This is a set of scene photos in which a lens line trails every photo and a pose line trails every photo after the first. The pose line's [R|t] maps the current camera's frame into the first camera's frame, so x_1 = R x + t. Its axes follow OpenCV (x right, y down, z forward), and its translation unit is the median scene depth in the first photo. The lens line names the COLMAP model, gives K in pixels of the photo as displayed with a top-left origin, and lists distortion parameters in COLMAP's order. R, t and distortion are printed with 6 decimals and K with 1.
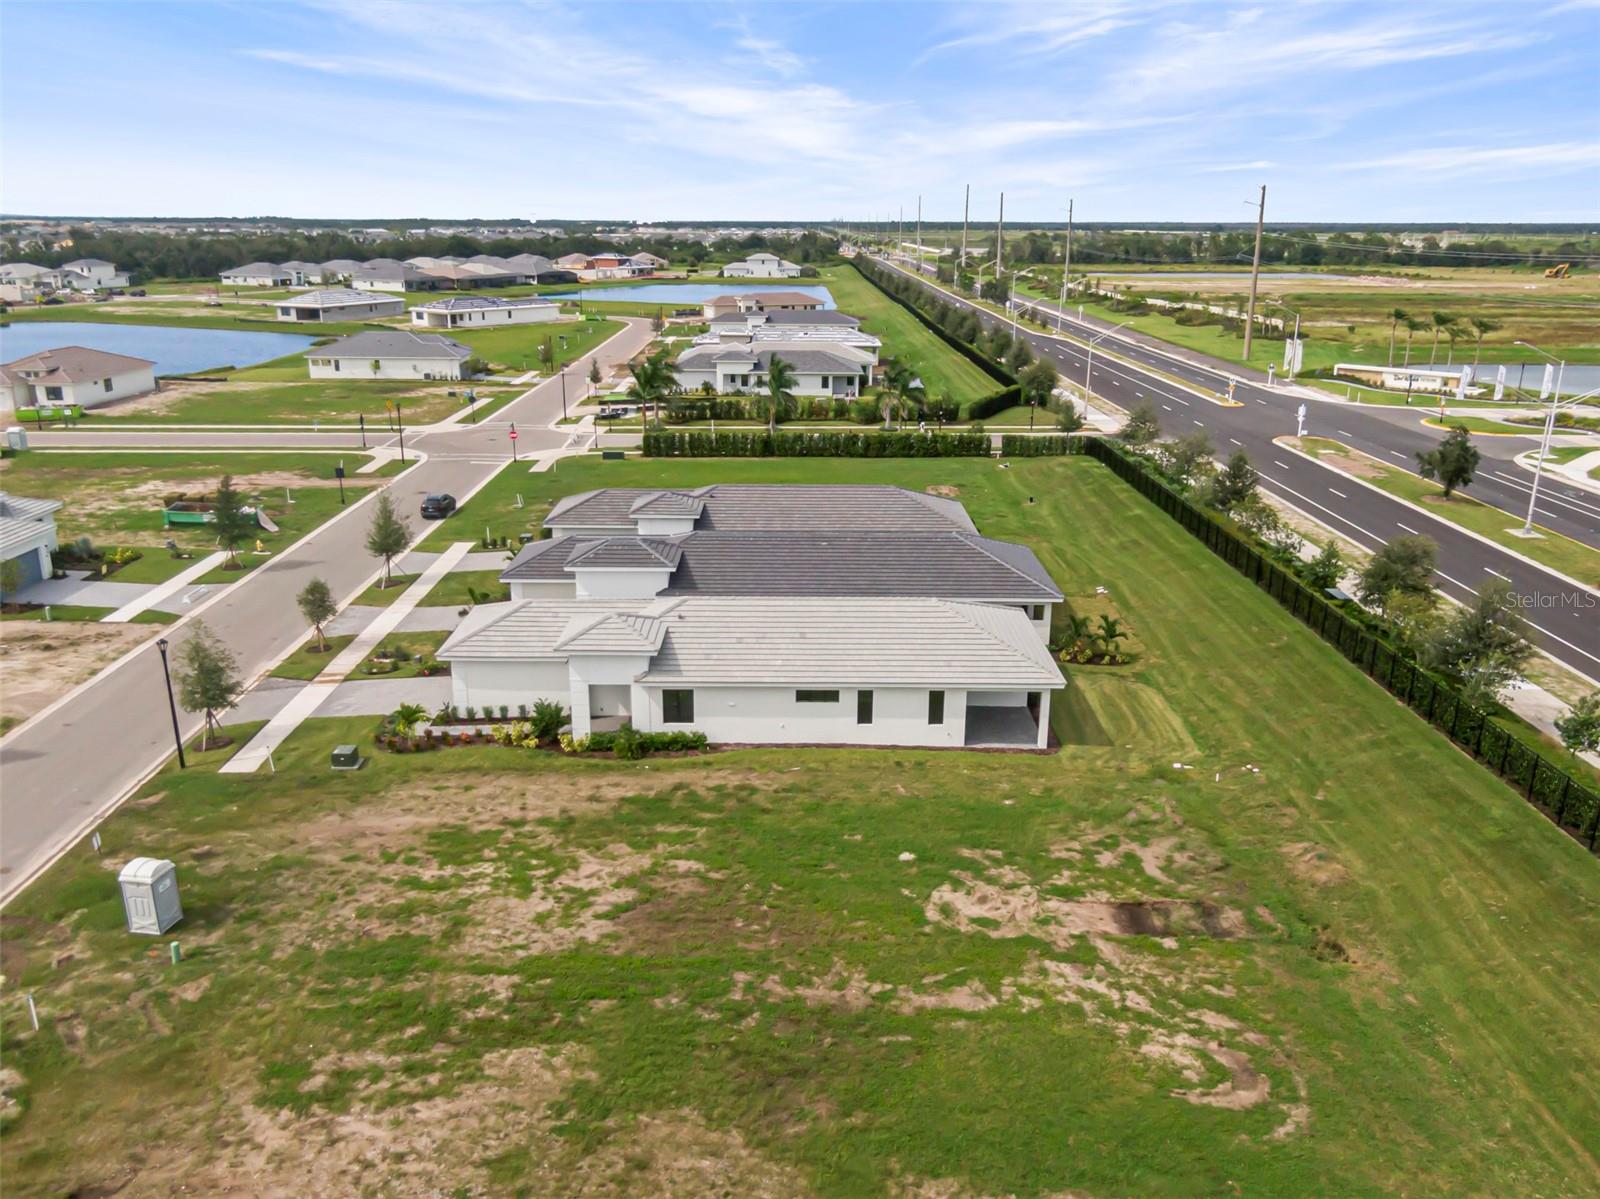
lens RADIAL K [[1250.7, 0, 800.0], [0, 1250.7, 599.5], [0, 0, 1]] dist [0.009805, 0.000471]
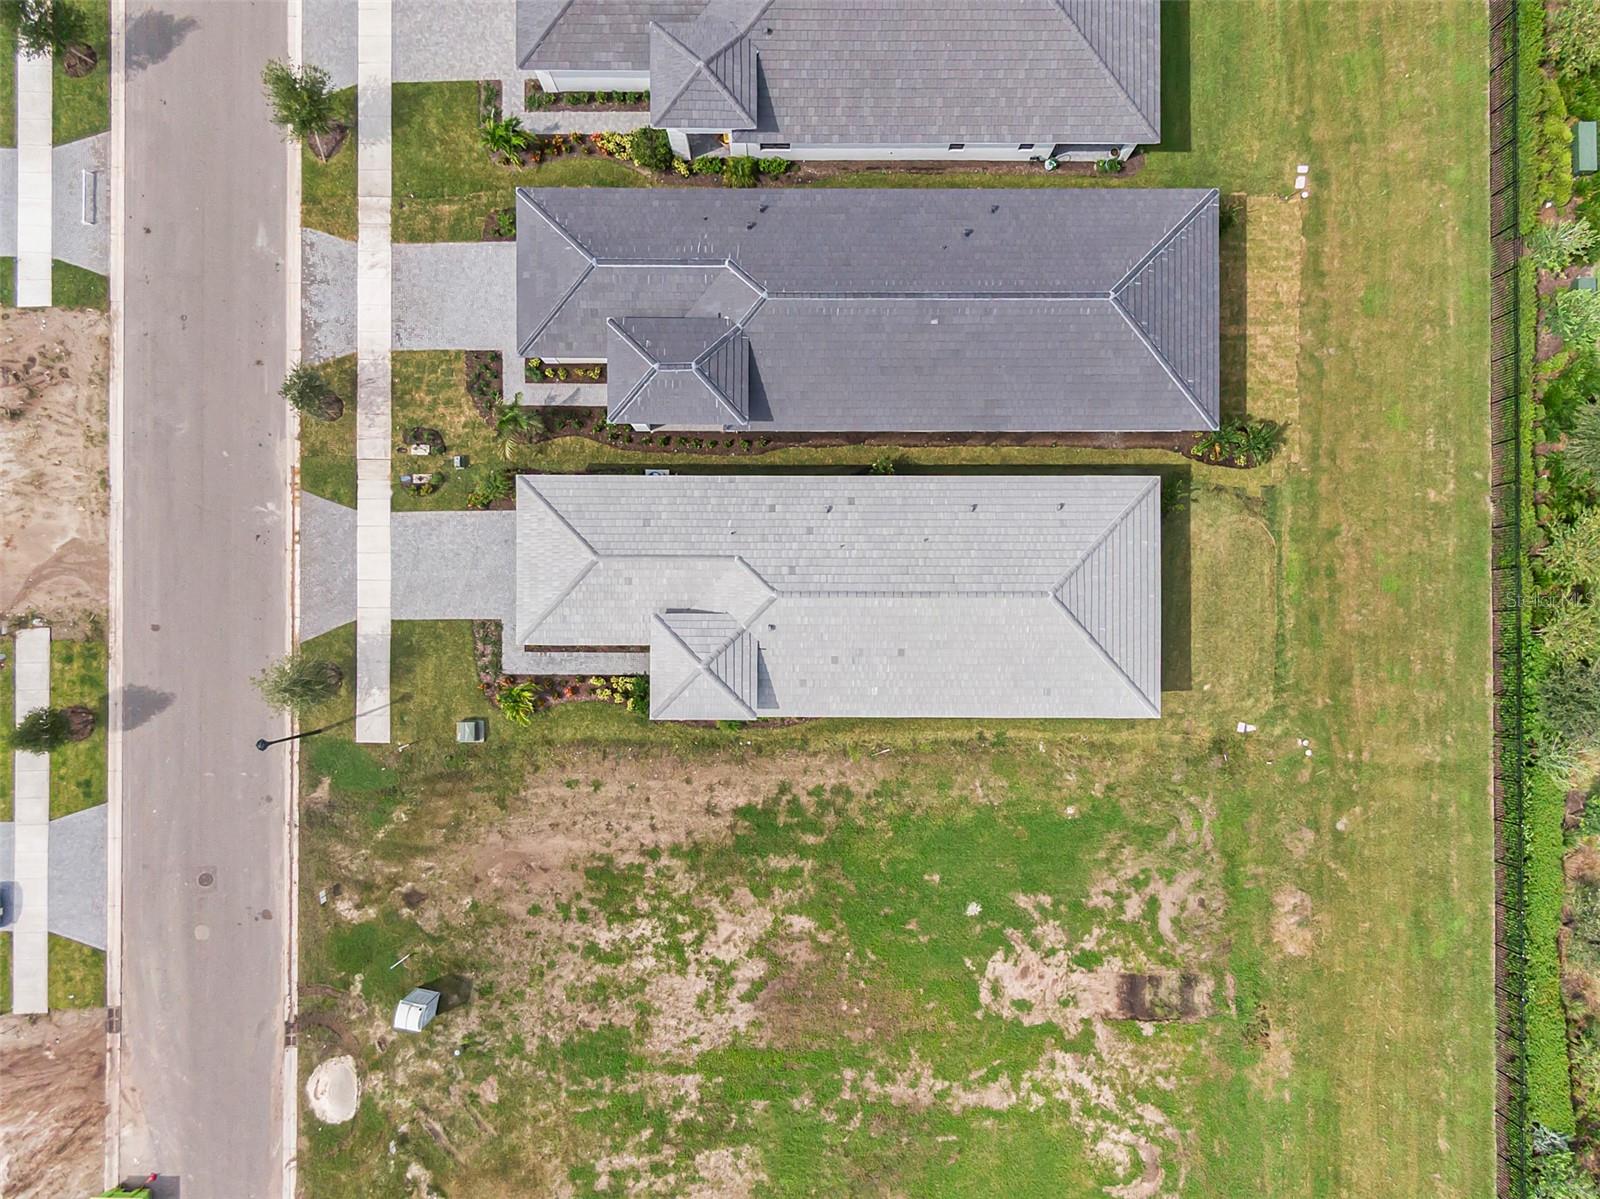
lens RADIAL K [[1139.4, 0, 783.5], [0, 1139.4, 595.2], [0, 0, 1]] dist [0.045772, -0.069187]
pose [[0.999970, 0.007736, 0.000131, -0.111977], [-0.002398, 0.293763, 0.955875, -1.017346], [0.007356, -0.955847, 0.293773, 0.991675]]
